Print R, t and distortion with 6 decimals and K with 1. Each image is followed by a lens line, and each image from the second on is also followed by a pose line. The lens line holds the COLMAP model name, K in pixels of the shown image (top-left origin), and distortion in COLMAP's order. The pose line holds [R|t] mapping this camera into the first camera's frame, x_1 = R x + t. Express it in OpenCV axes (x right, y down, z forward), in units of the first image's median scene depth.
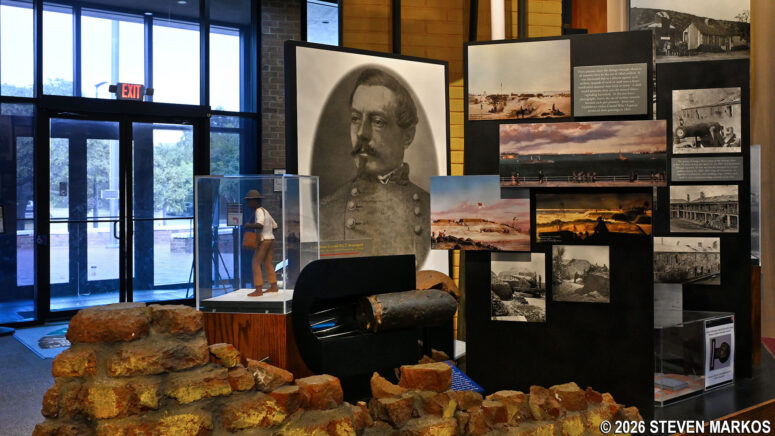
lens RADIAL K [[760.4, 0, 387.6], [0, 760.4, 212.1], [0, 0, 1]] dist [-0.009617, 0.000000]
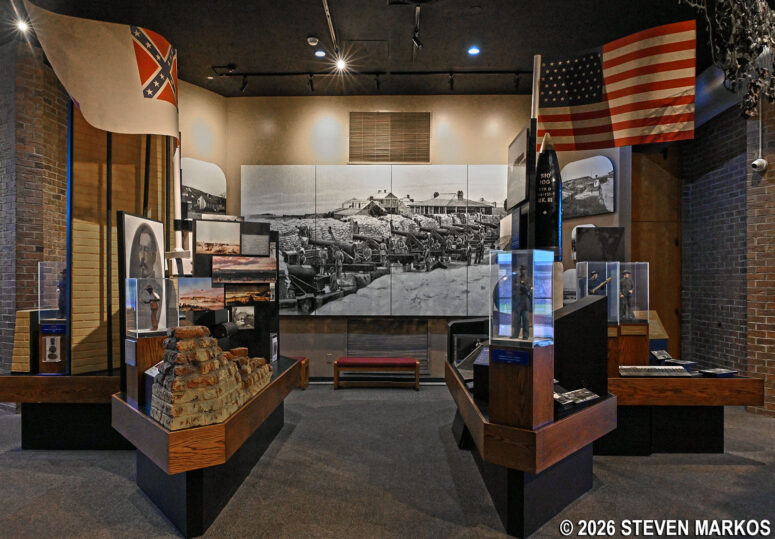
lens RADIAL K [[576.7, 0, 387.3], [0, 576.7, 274.0], [0, 0, 1]] dist [0.000550, 0.000154]
pose [[0.617745, 0.012562, 0.786278, -0.922993], [0.020463, 0.999277, -0.032042, 0.007667], [-0.786112, 0.035883, 0.617042, -0.523541]]
